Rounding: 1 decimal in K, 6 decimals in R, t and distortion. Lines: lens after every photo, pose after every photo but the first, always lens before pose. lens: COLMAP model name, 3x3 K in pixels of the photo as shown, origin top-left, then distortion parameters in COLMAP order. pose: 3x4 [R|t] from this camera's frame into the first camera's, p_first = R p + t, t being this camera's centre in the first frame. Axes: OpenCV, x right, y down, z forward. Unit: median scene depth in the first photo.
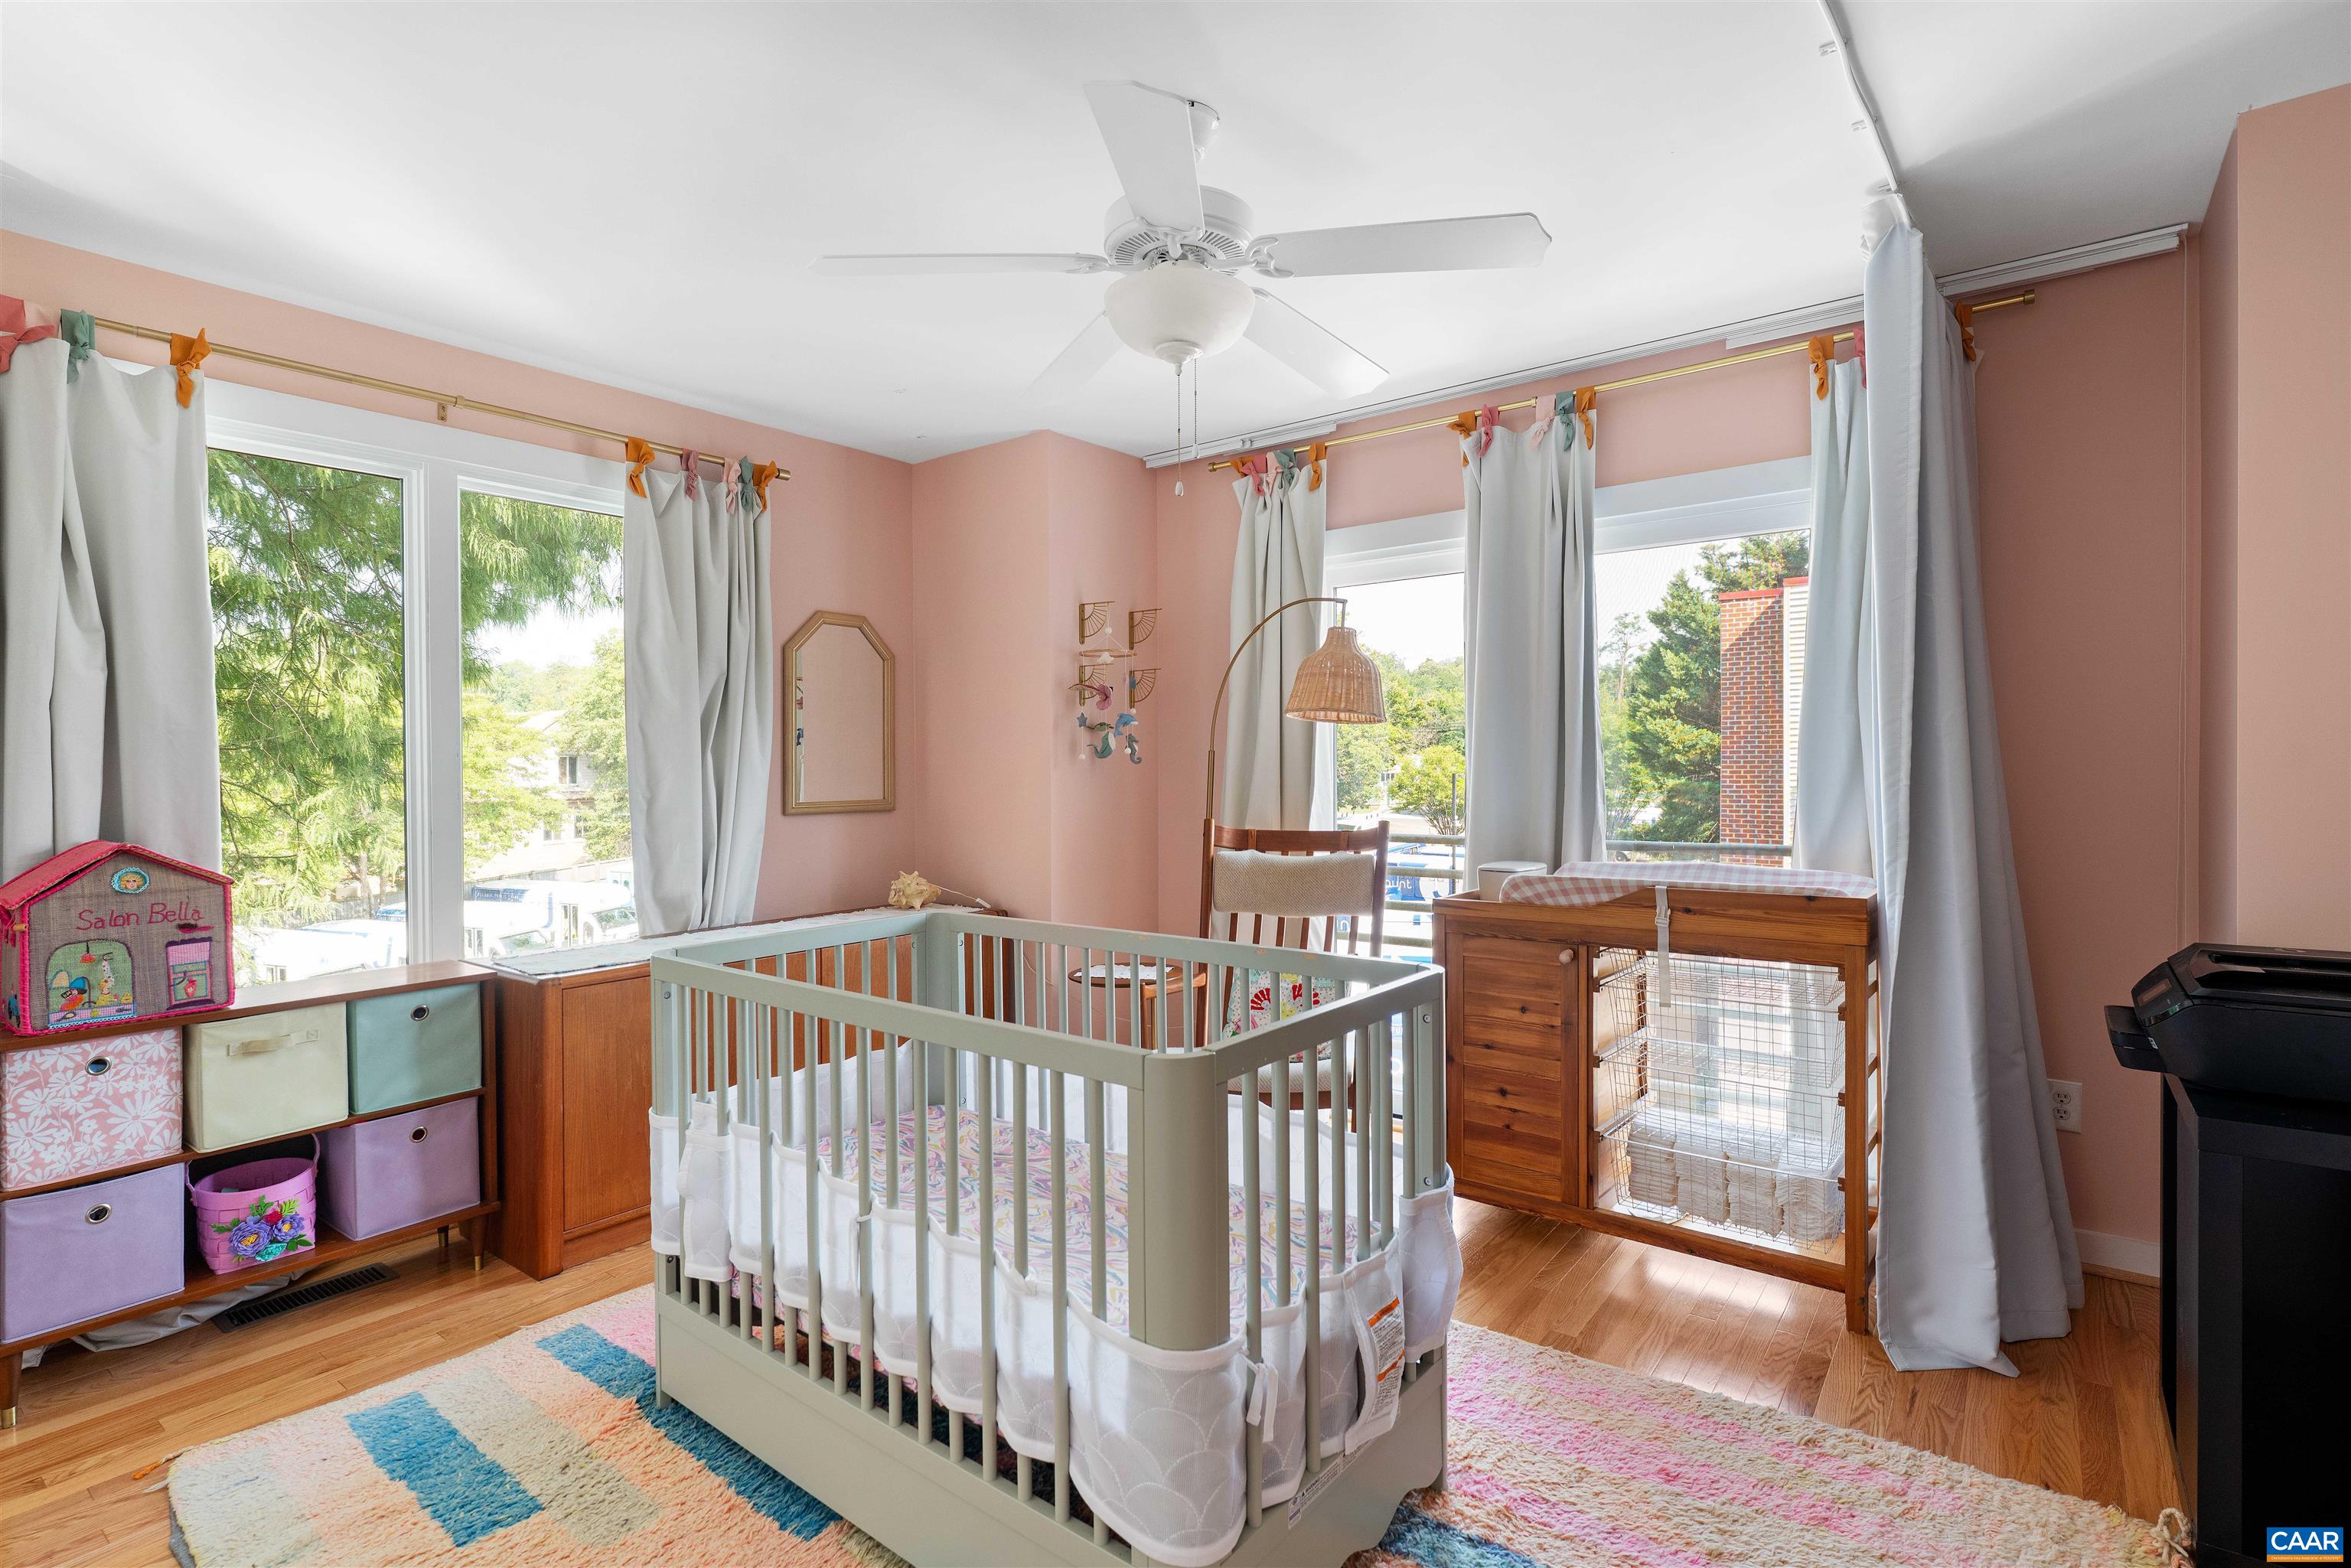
lens RADIAL K [[1117.9, 0, 1183.8], [0, 1117.9, 767.7], [0, 0, 1]] dist [0.000363, -0.000033]
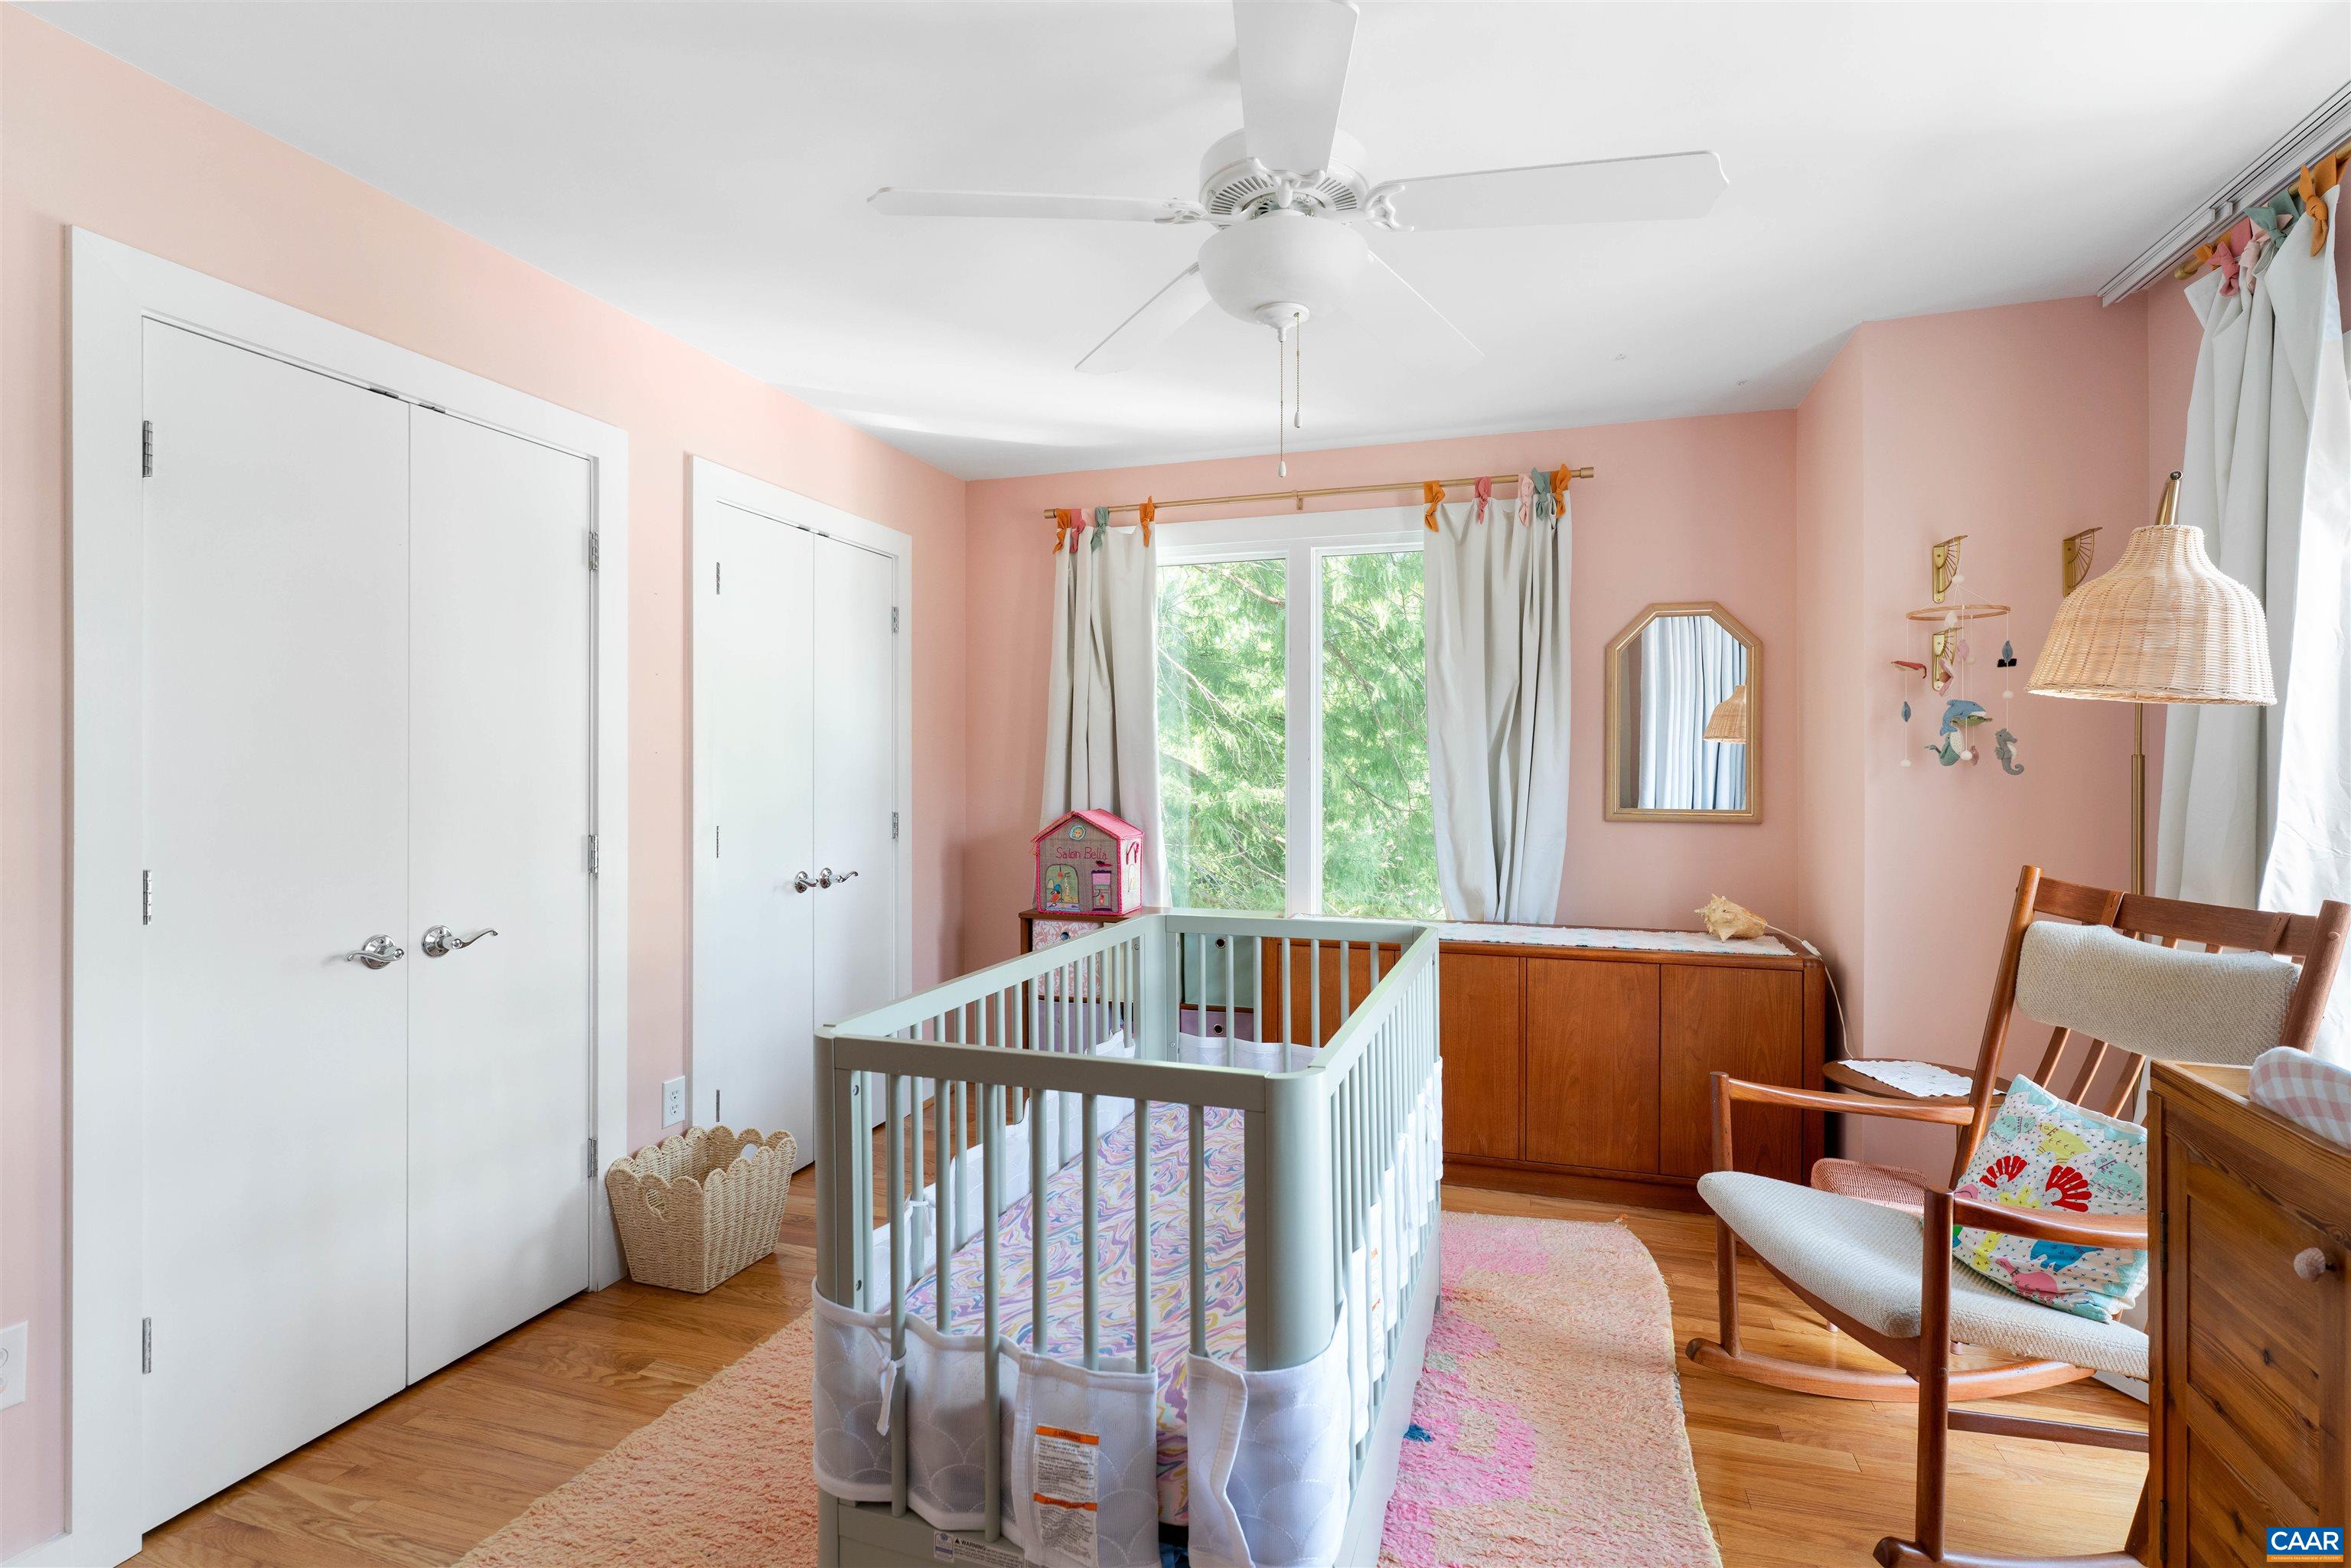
lens RADIAL K [[1087.7, 0, 1175.4], [0, 1087.7, 760.0], [0, 0, 1]] dist [-0.001488, -0.000299]
pose [[0.340033, 0.002179, -0.940411, 0.579437], [-0.008105, 0.999967, -0.000614, -0.009858], [0.940379, 0.007831, 0.340039, 0.473839]]
